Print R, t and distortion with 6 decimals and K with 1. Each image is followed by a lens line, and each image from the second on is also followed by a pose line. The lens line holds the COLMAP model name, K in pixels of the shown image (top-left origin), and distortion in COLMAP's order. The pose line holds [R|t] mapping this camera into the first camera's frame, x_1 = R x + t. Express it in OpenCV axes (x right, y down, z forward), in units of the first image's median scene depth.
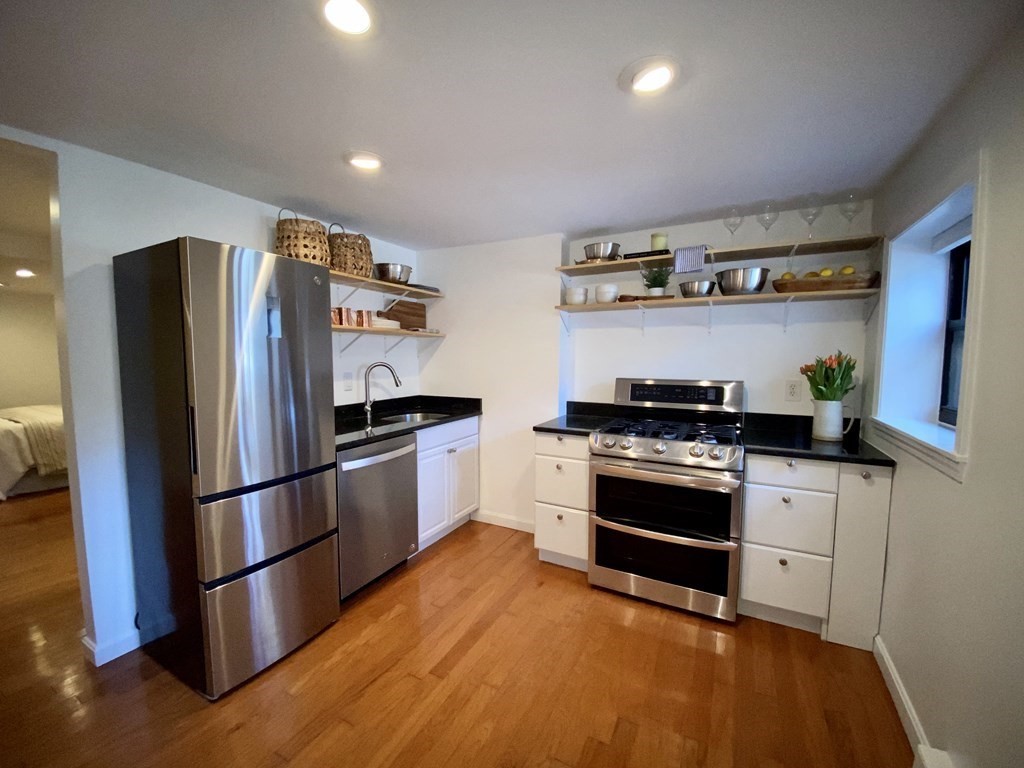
lens RADIAL K [[415.3, 0, 508.2], [0, 415.3, 391.4], [0, 0, 1]] dist [-0.031936, -0.000167]
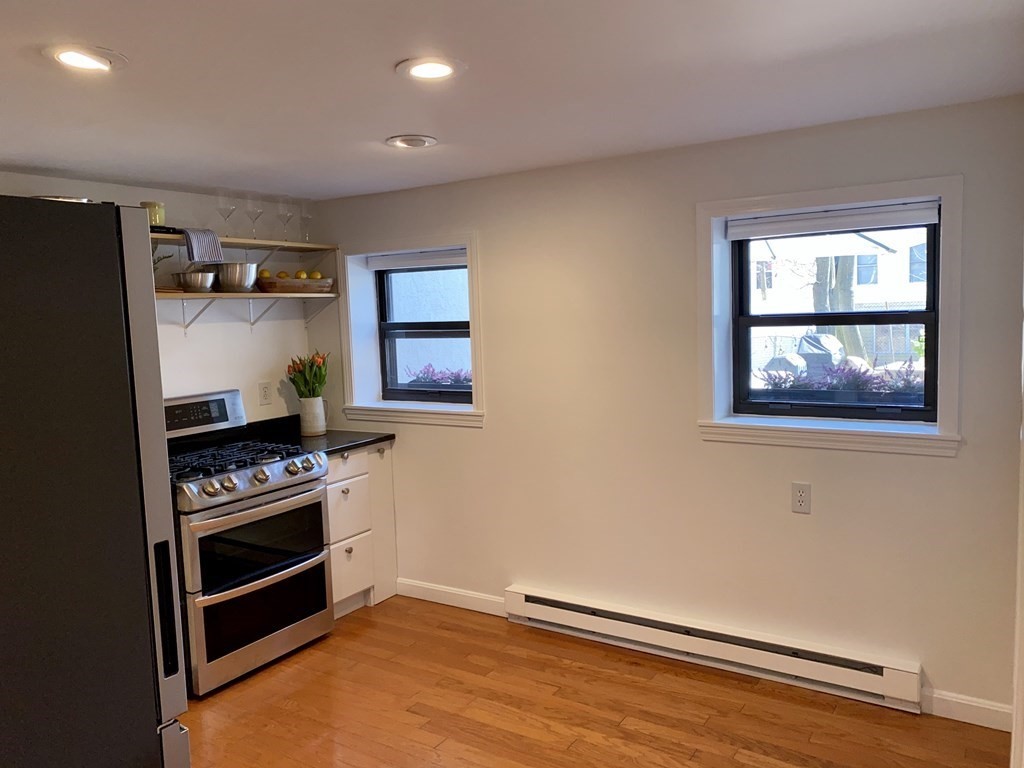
lens RADIAL K [[776.3, 0, 512.0], [0, 776.3, 384.0], [0, 0, 1]] dist [-0.000981, -0.002665]
pose [[0.047251, -0.101035, 0.993760, -1.201438], [0.119438, 0.988305, 0.094802, -0.143932], [-0.991717, 0.114213, 0.058766, 0.387881]]
